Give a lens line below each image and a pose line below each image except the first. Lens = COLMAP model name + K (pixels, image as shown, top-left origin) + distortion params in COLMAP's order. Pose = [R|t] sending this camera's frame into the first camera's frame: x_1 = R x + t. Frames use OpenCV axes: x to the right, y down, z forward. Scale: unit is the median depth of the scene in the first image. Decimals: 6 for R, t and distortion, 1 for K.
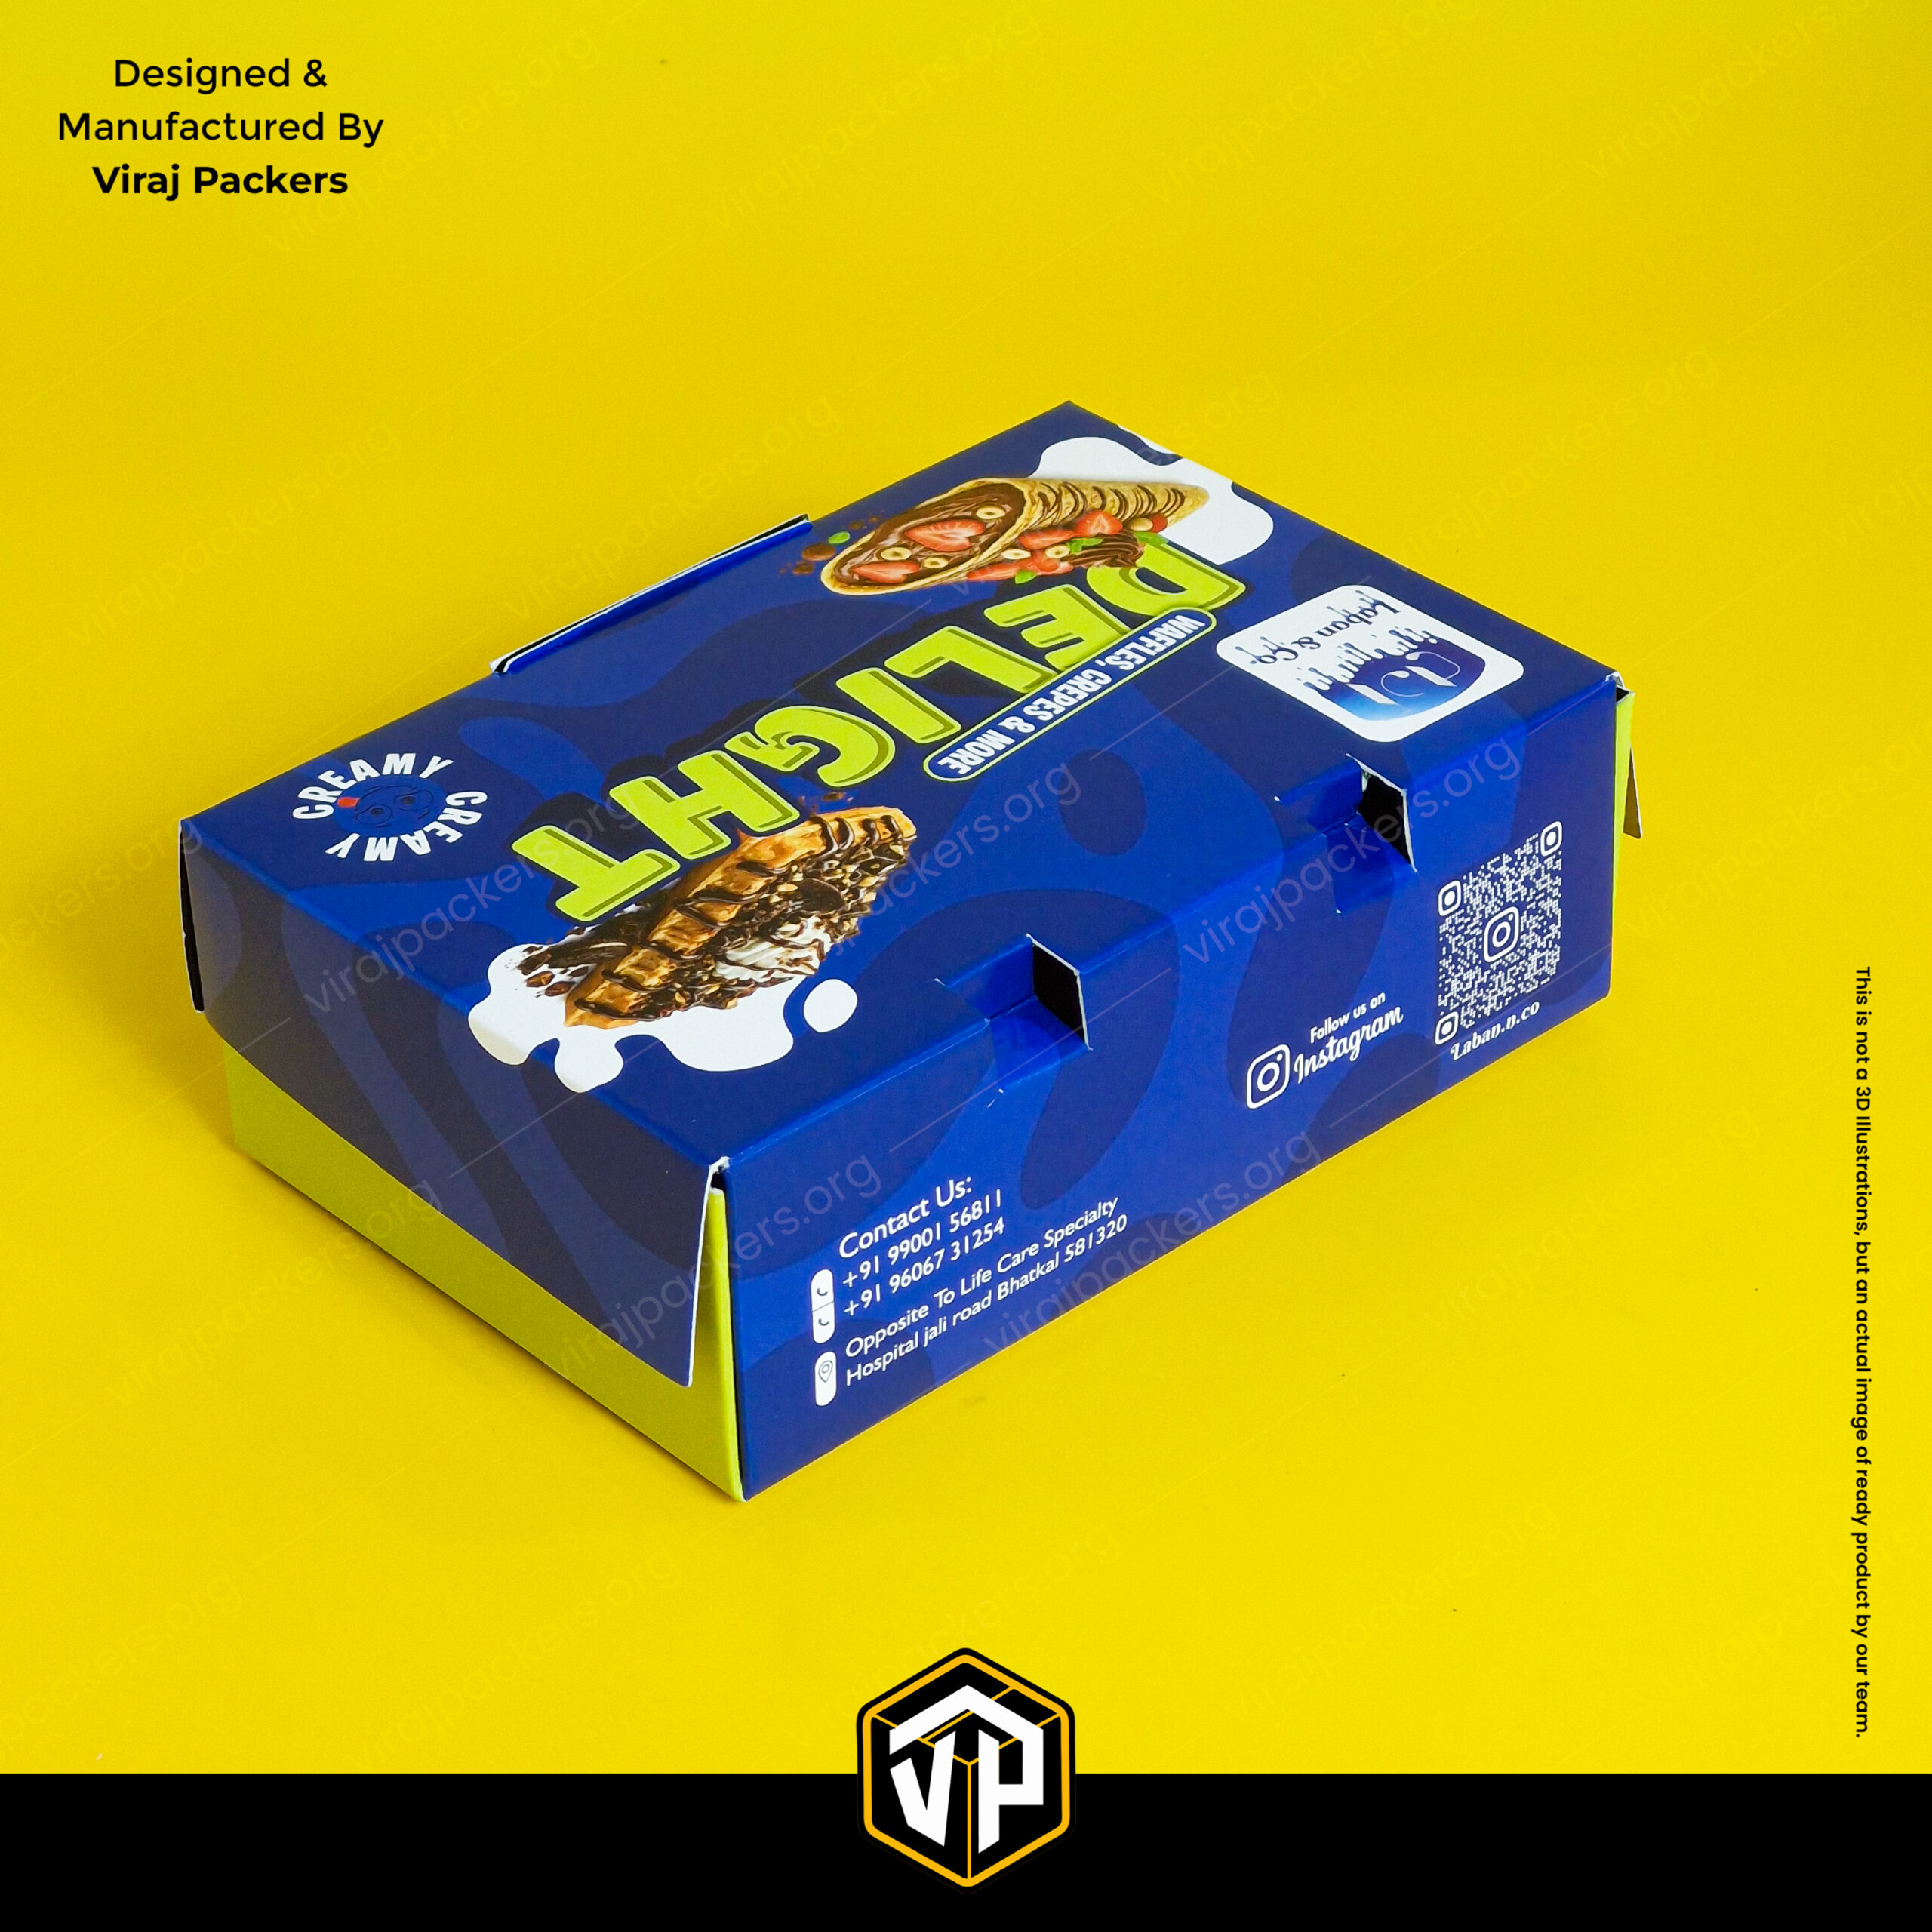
lens RADIAL K [[5665.9, 0, 1014.3], [0, 5665.9, 967.6], [0, 0, 1]] dist [-0.216666, 0.532820]
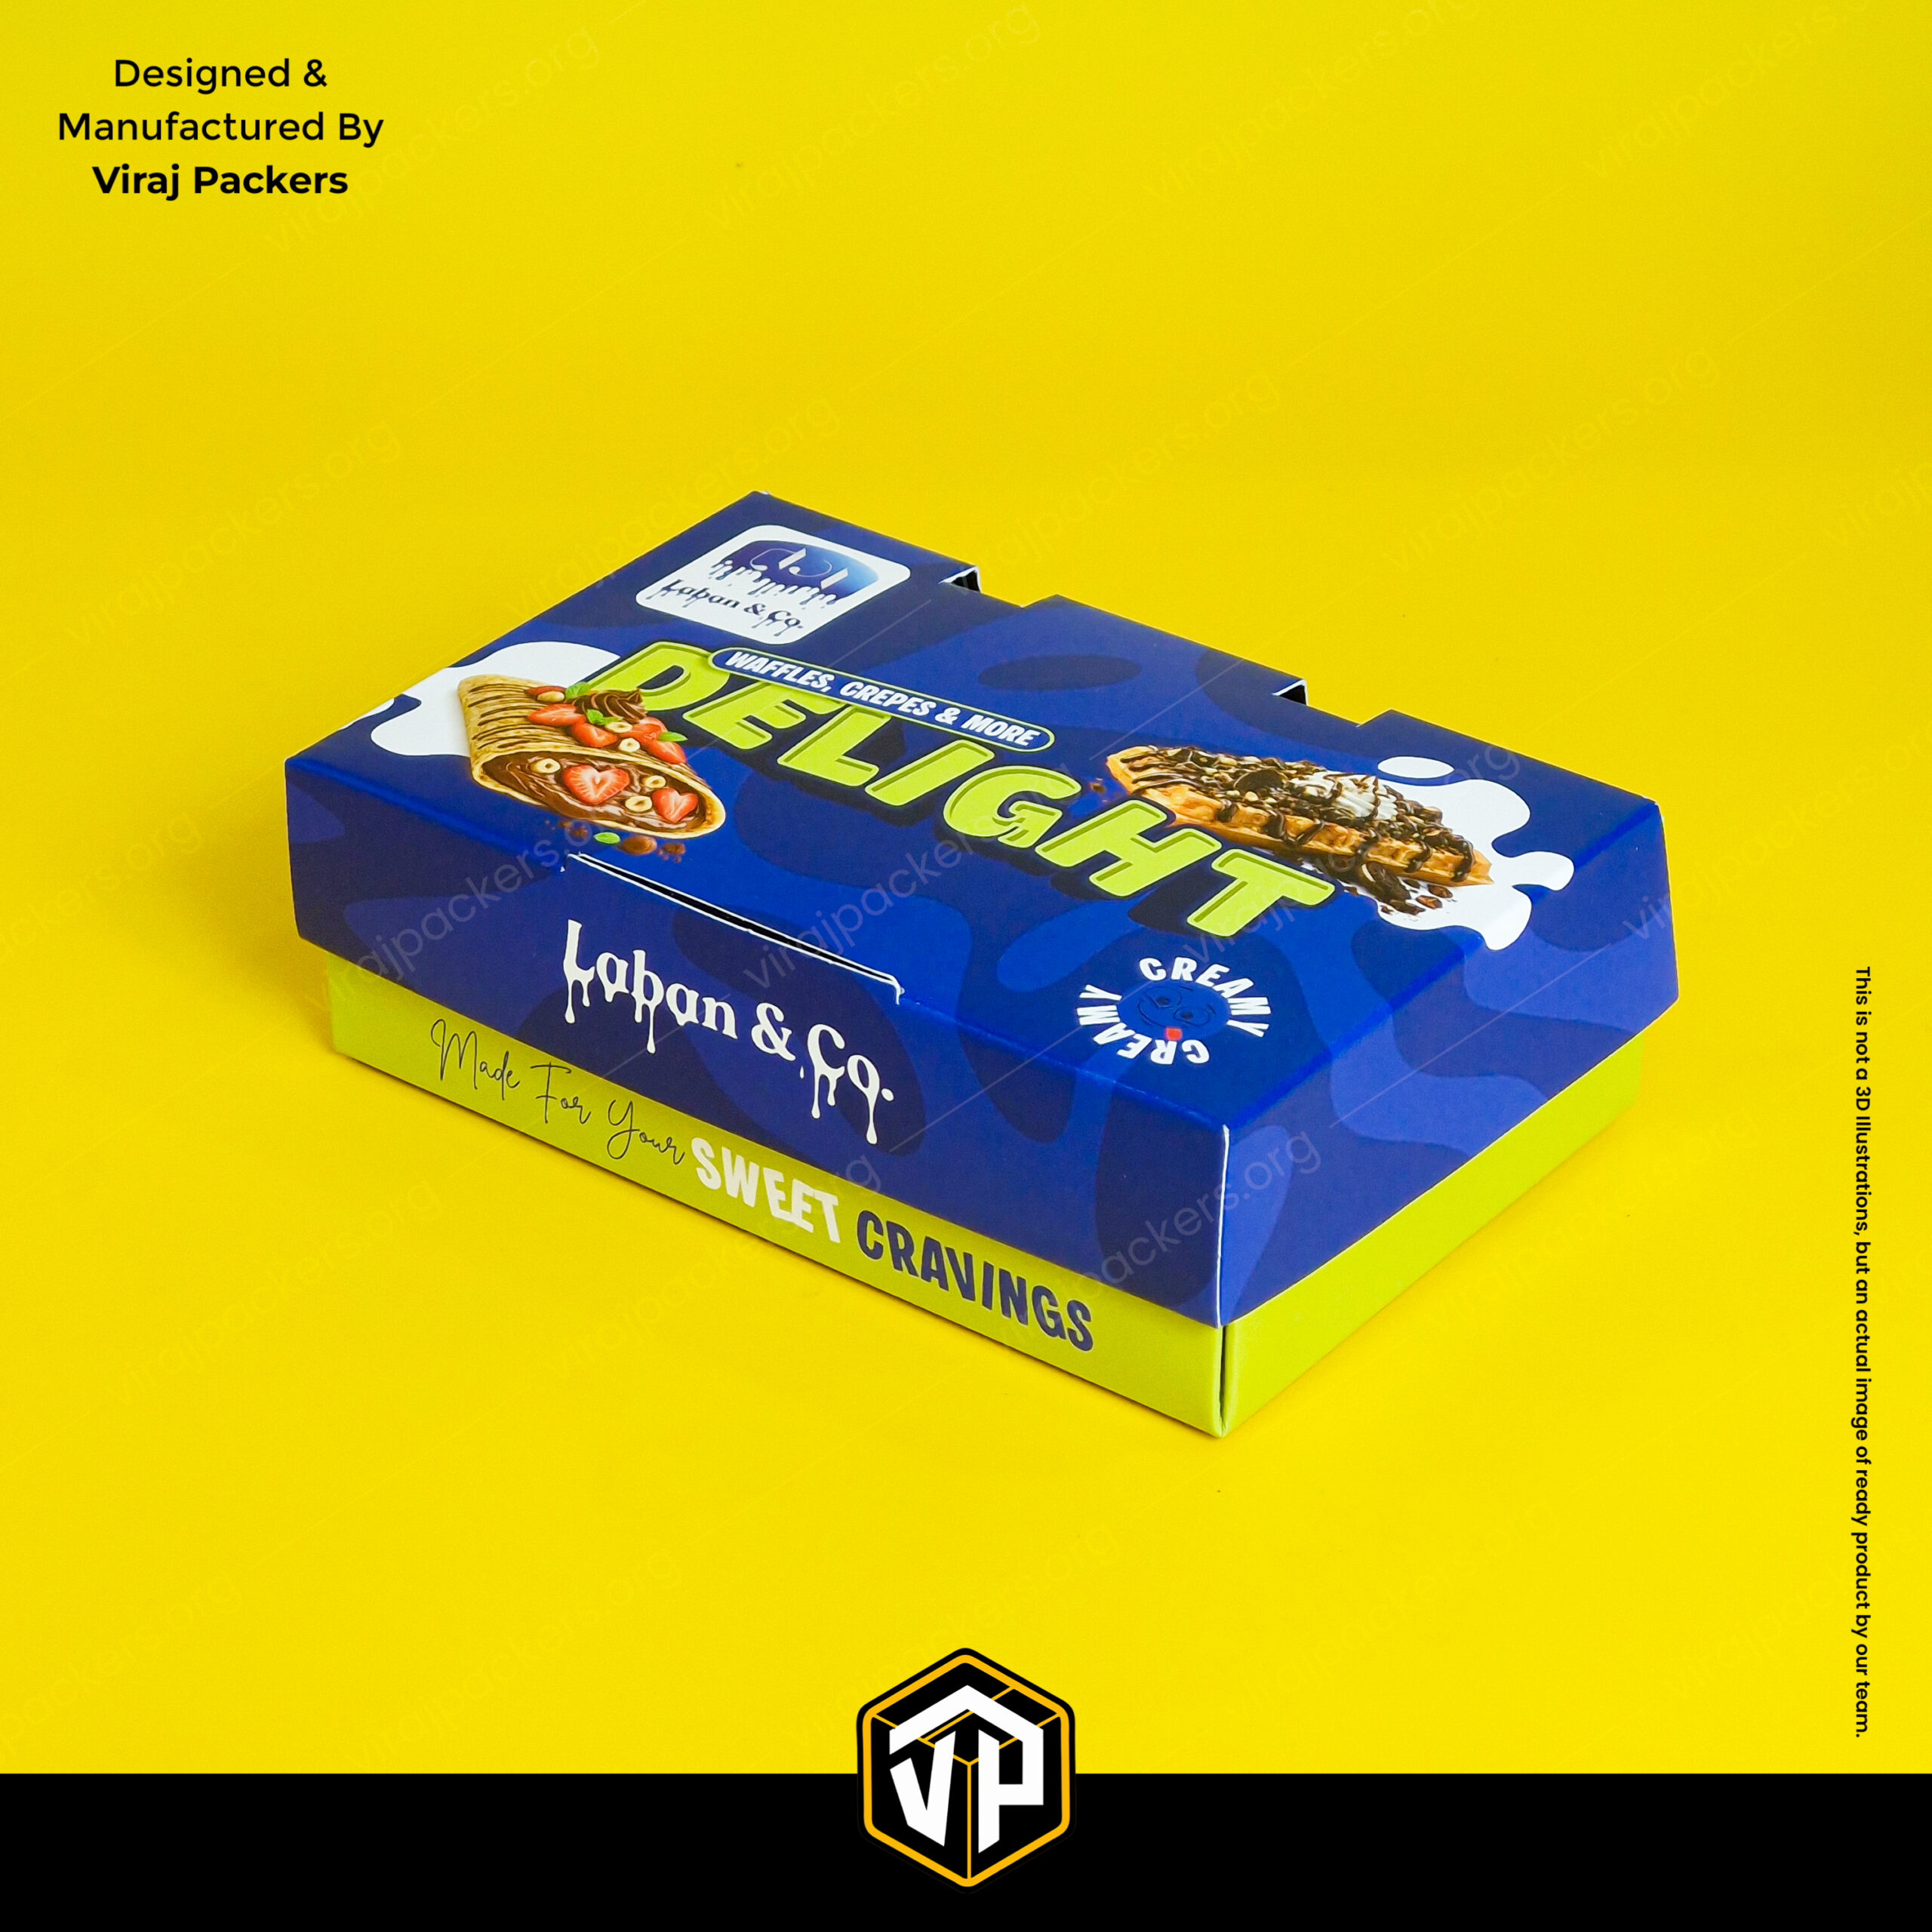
lens RADIAL K [[5665.9, 0, 1014.3], [0, 5665.9, 967.6], [0, 0, 1]] dist [-0.216666, 0.532820]
pose [[-0.168937, -0.507641, 0.844844, -0.941437], [0.551737, 0.661573, 0.507846, -0.554345], [-0.816729, 0.551925, 0.168321, 0.835263]]
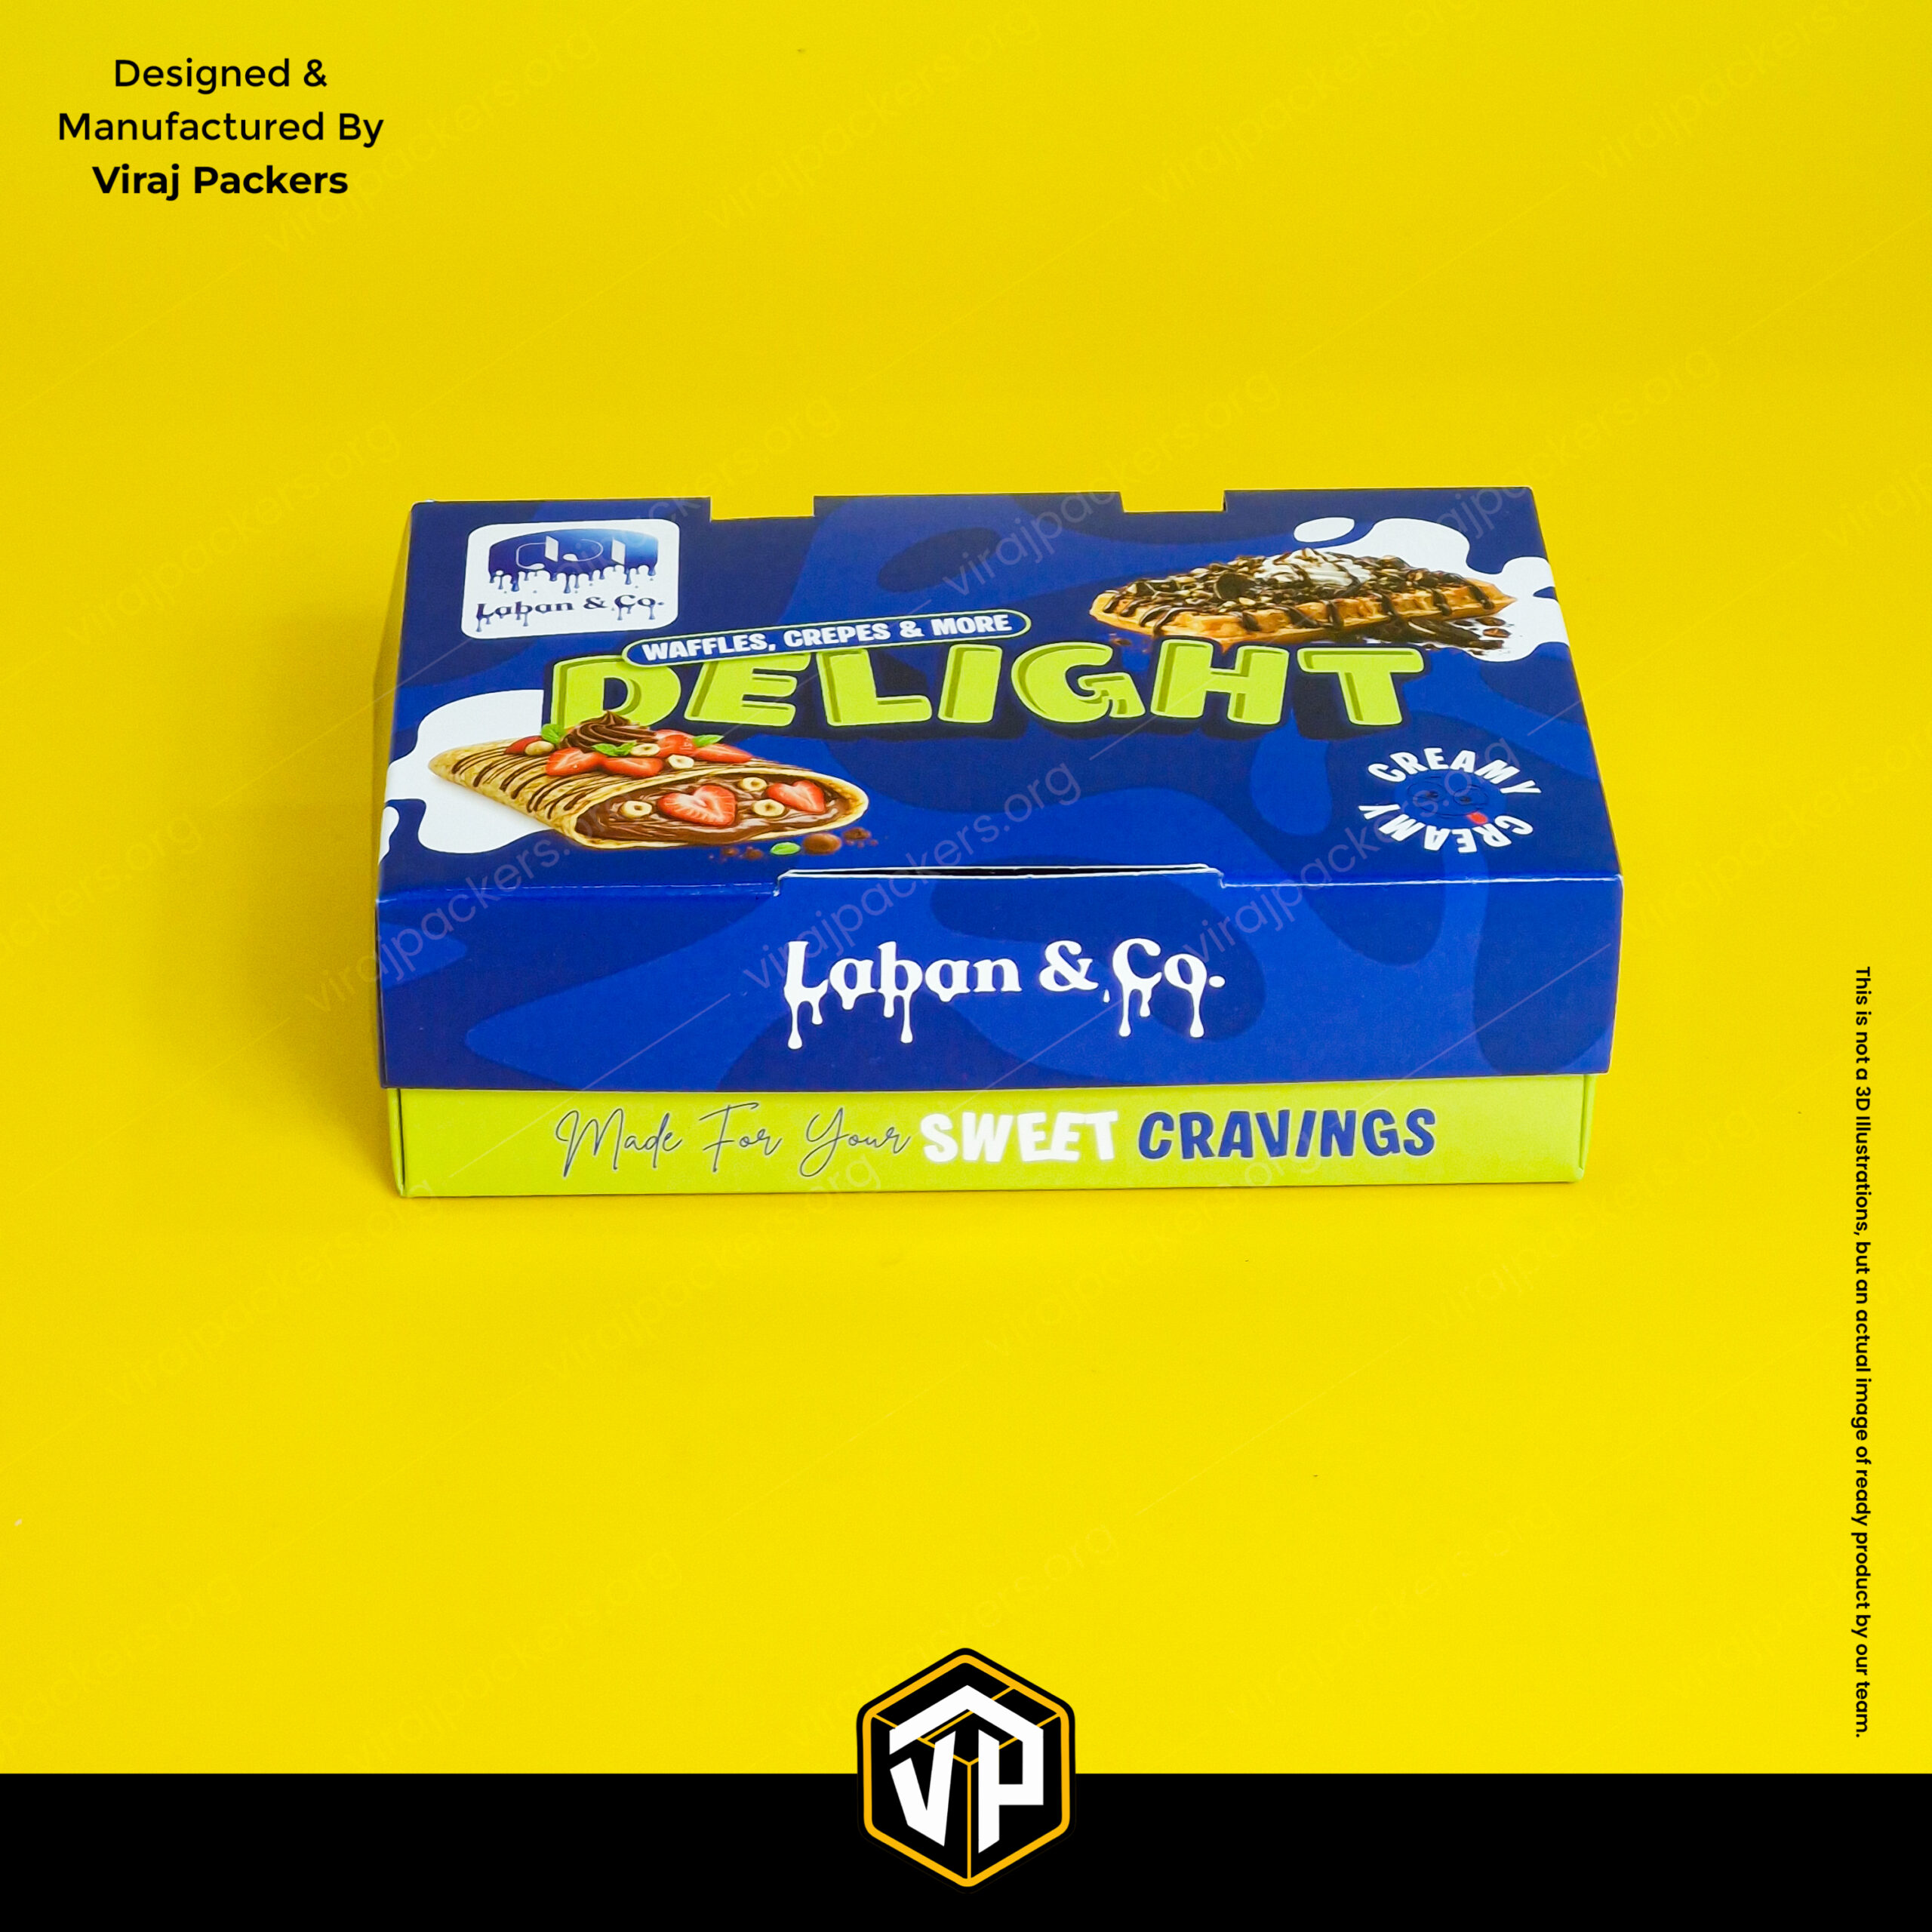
lens RADIAL K [[5665.9, 0, 1014.3], [0, 5665.9, 967.6], [0, 0, 1]] dist [-0.216666, 0.532820]
pose [[-0.751113, -0.365388, 0.549837, -0.615462], [0.367702, 0.460171, 0.808107, -0.857154], [-0.548292, 0.809156, -0.211287, 1.263826]]
